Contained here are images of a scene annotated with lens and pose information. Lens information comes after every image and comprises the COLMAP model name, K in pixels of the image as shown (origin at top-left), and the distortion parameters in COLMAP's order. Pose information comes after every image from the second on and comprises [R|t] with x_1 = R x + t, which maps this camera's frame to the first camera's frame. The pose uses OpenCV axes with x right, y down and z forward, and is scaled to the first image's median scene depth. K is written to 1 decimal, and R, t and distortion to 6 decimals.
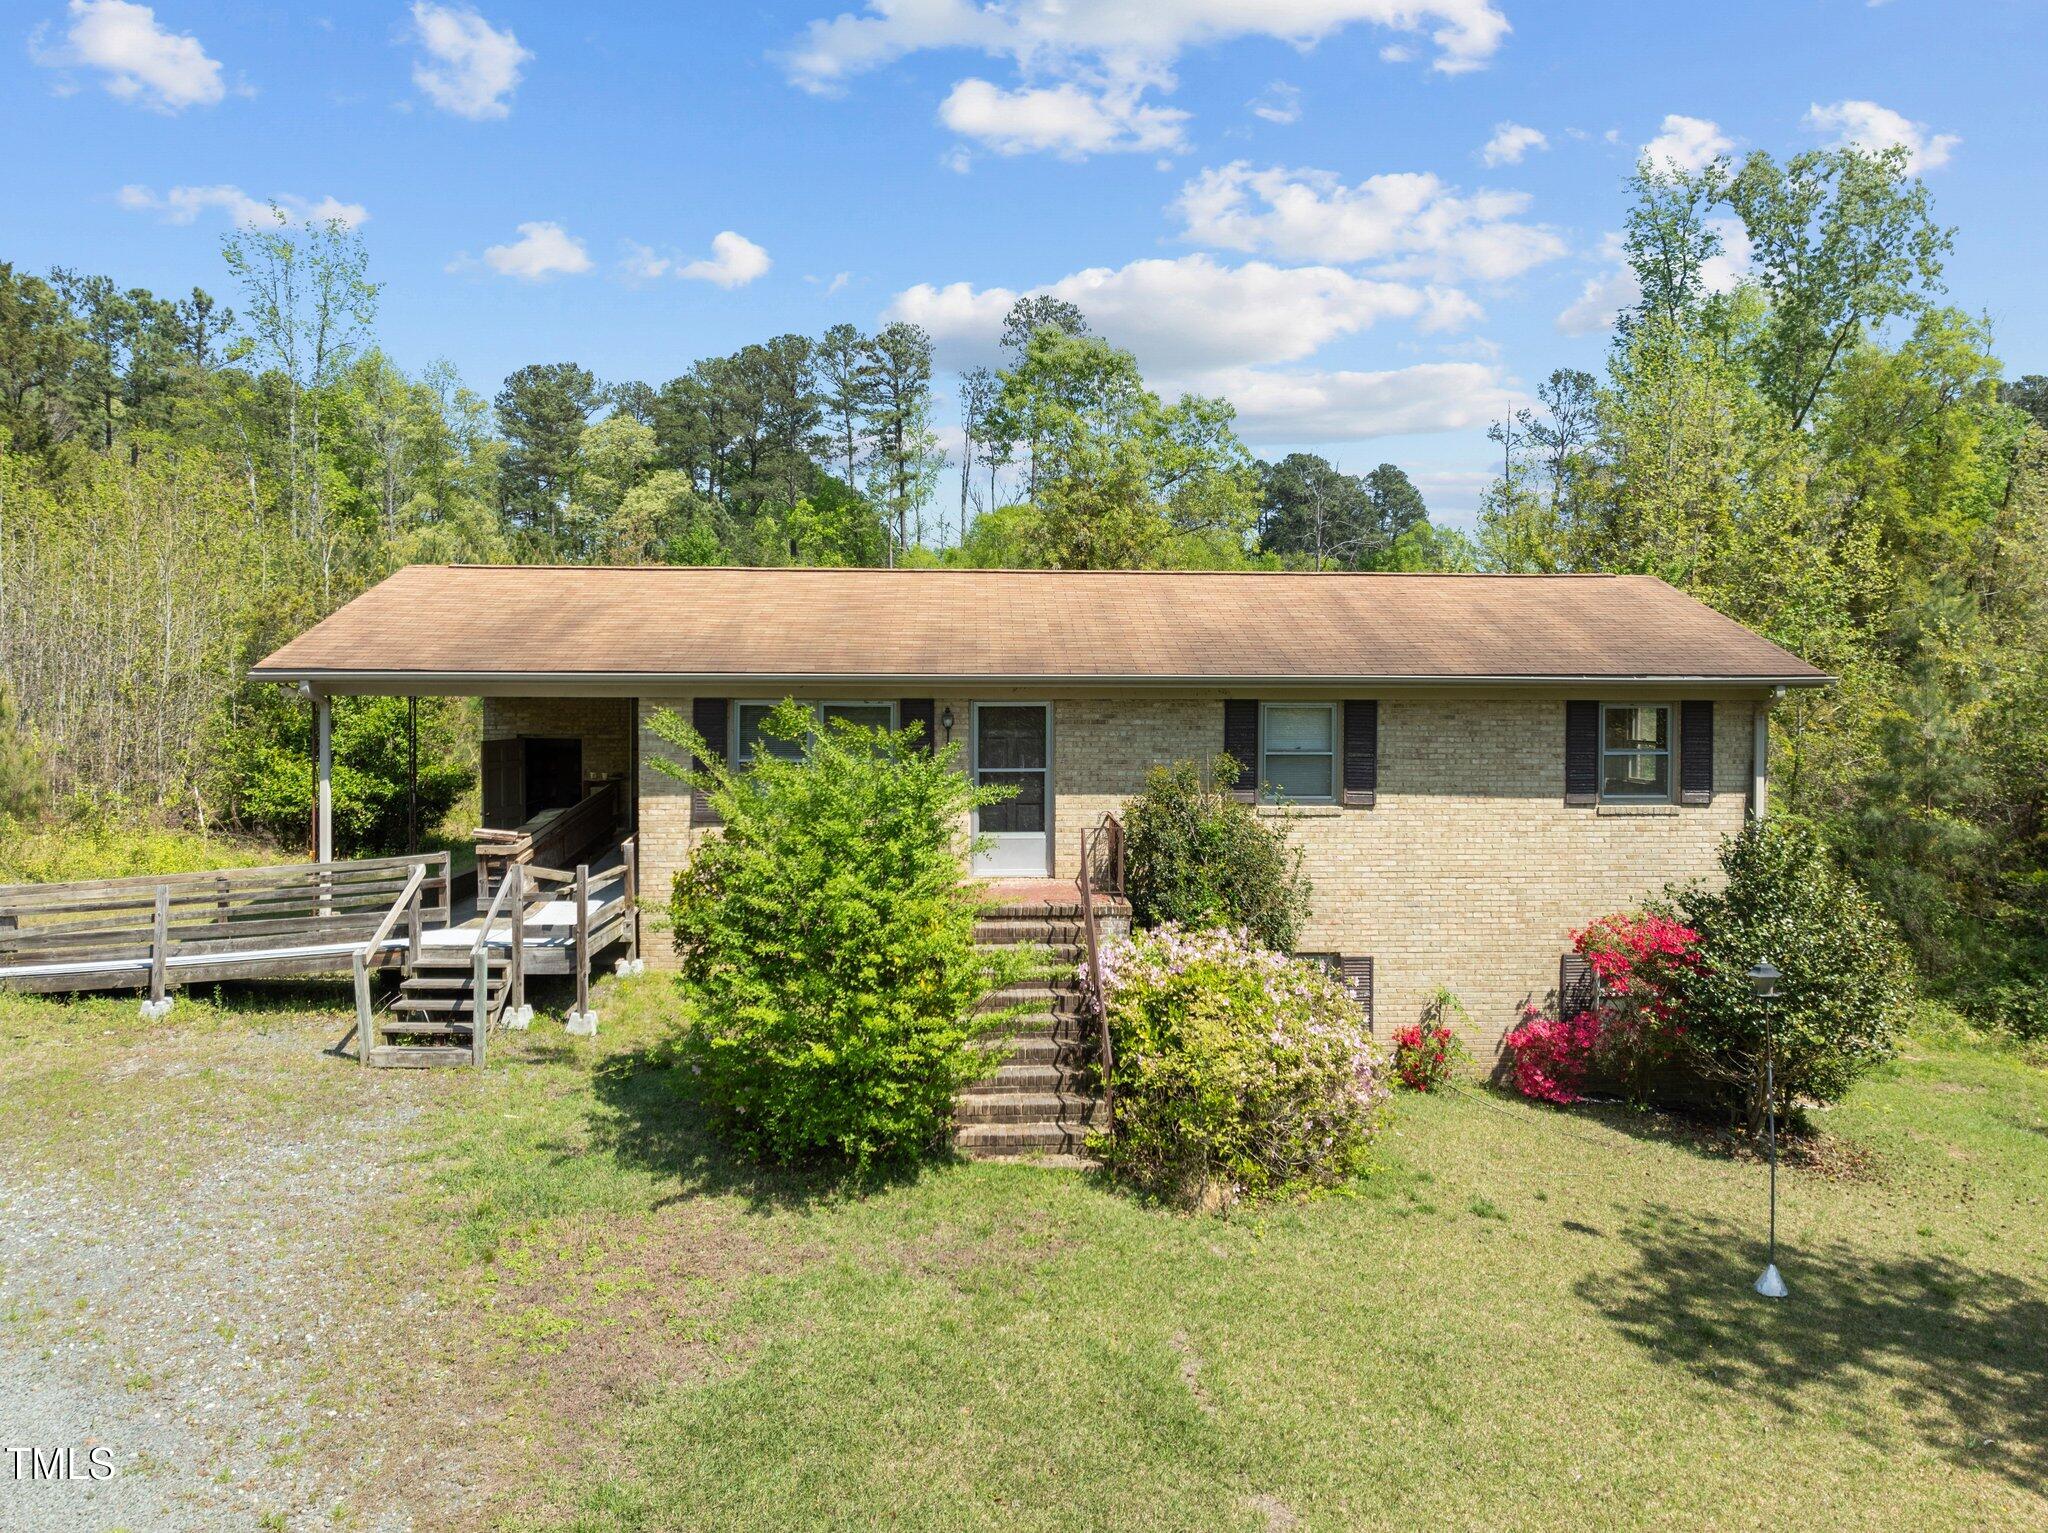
lens RADIAL K [[1442.4, 0, 1034.3], [0, 1442.4, 768.4], [0, 0, 1]] dist [-0.037490, -0.000916]
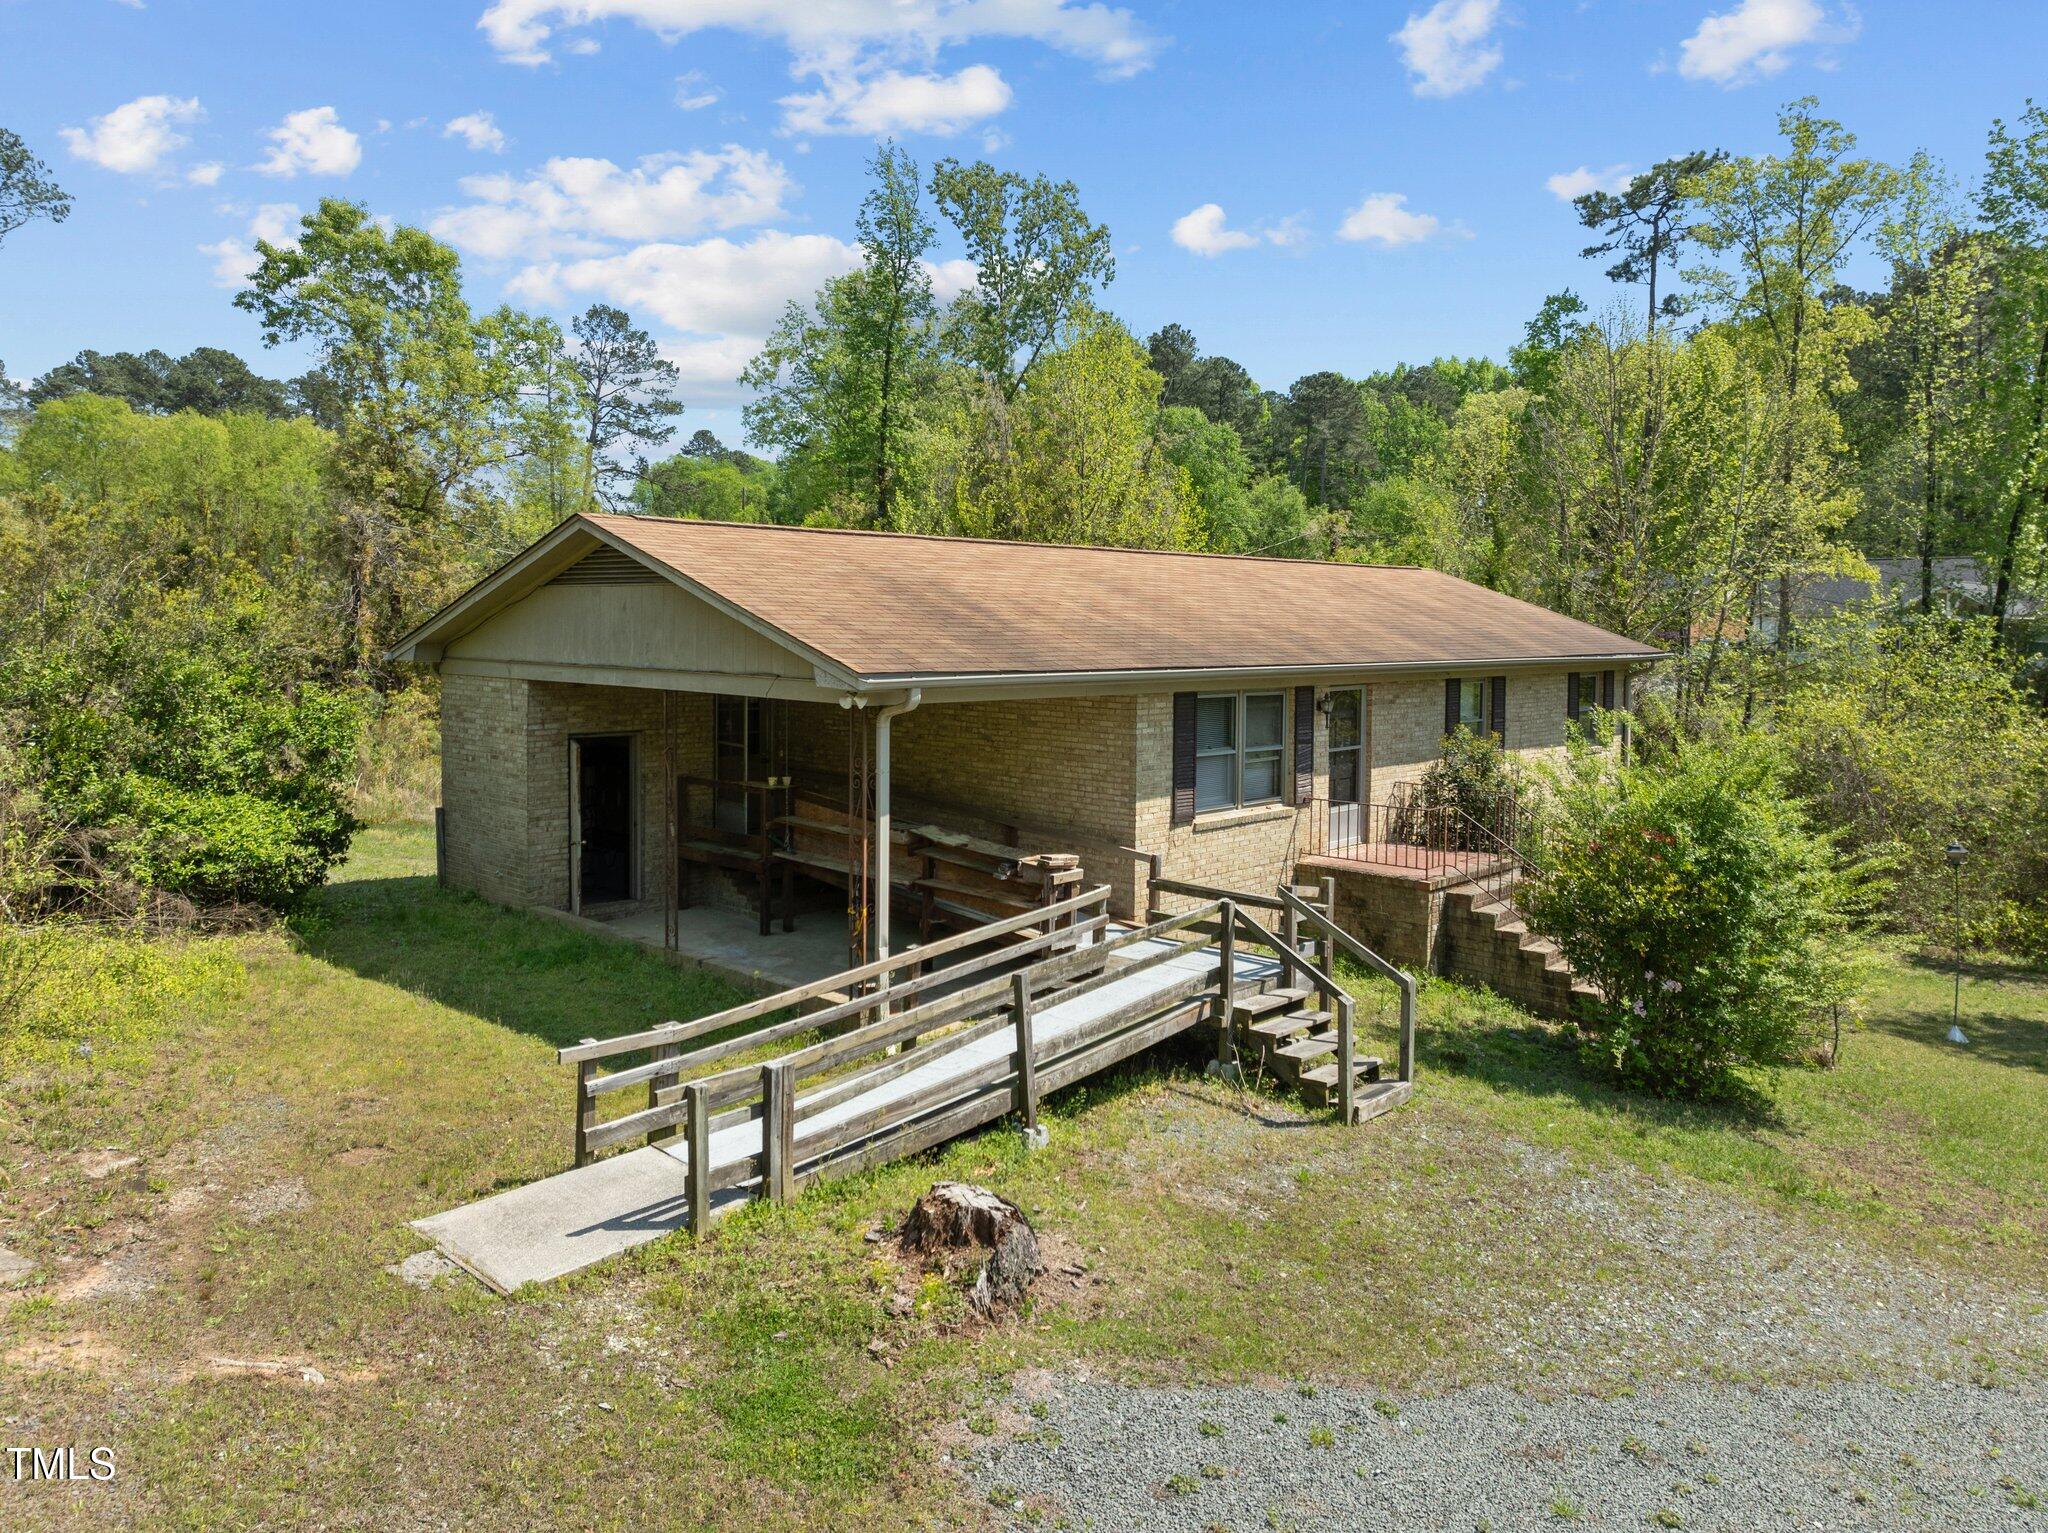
lens RADIAL K [[1442.4, 0, 1034.3], [0, 1442.4, 768.4], [0, 0, 1]] dist [-0.037490, -0.000916]
pose [[0.715218, -0.069257, 0.695461, -0.931954], [0.033024, 0.997315, 0.065354, -0.061704], [-0.698121, -0.023776, 0.715585, 0.385535]]
